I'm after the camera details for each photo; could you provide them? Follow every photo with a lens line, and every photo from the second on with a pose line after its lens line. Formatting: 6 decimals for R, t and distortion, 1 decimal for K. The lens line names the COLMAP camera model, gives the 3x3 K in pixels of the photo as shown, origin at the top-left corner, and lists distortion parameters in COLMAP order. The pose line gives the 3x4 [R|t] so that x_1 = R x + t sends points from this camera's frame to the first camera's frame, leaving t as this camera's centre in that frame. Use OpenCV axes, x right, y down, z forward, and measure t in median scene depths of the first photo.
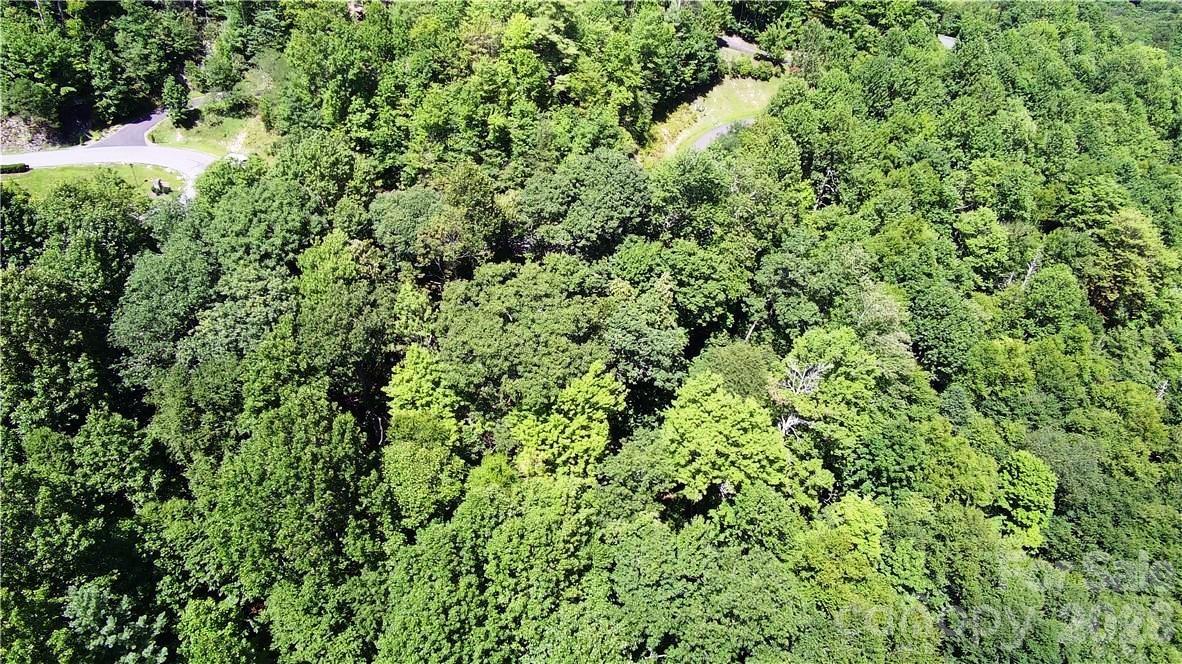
lens RADIAL K [[461.8, 0, 535.4], [0, 461.8, 331.2], [0, 0, 1]] dist [0.044073, -0.010987]
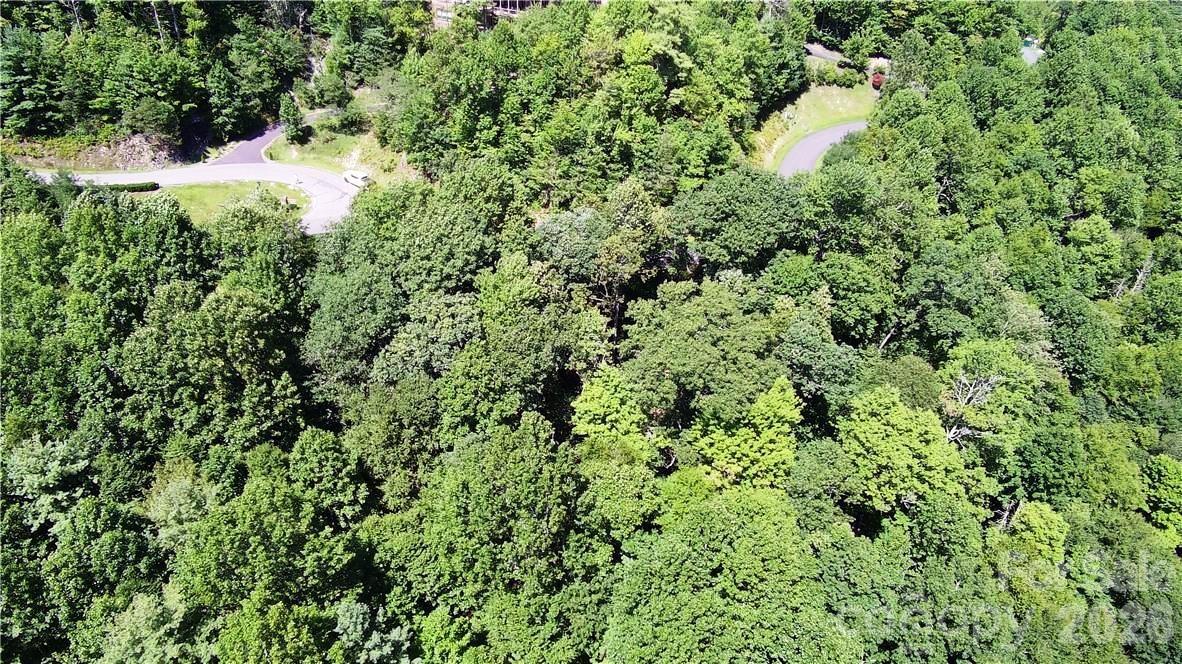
lens RADIAL K [[461.8, 0, 536.9], [0, 461.8, 328.0], [0, 0, 1]] dist [0.044073, -0.010987]
pose [[0.999900, -0.011024, 0.008860, -0.349850], [0.010982, 0.999929, 0.004682, -0.045114], [-0.008911, -0.004584, 0.999950, -0.029652]]
